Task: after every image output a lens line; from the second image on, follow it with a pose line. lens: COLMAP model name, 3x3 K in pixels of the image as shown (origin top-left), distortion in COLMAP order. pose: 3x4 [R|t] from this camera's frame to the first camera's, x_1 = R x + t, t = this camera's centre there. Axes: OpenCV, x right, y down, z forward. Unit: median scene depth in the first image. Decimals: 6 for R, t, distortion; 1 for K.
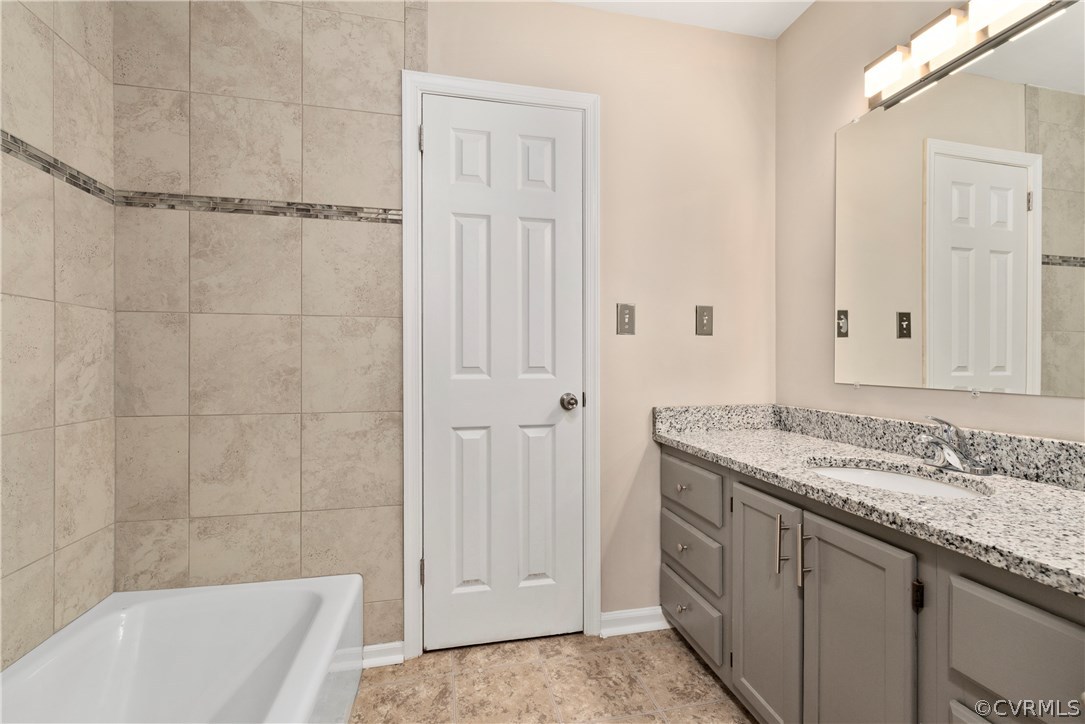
lens RADIAL K [[470.9, 0, 542.5], [0, 470.9, 362.0], [0, 0, 1]] dist [0.000407, -0.000057]
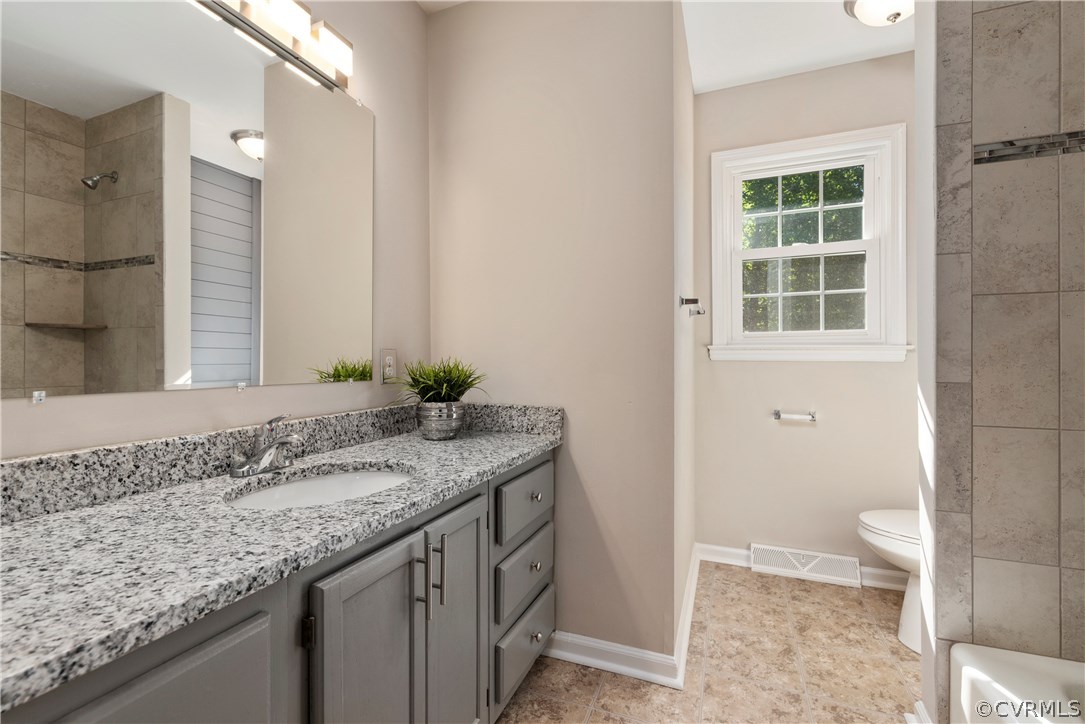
lens RADIAL K [[470.9, 0, 542.5], [0, 470.9, 362.0], [0, 0, 1]] dist [0.000407, -0.000057]
pose [[-0.822065, -0.004498, 0.569376, -0.092488], [-0.000311, 0.999972, 0.007451, 0.005994], [-0.569394, 0.005948, -0.822043, 1.297577]]
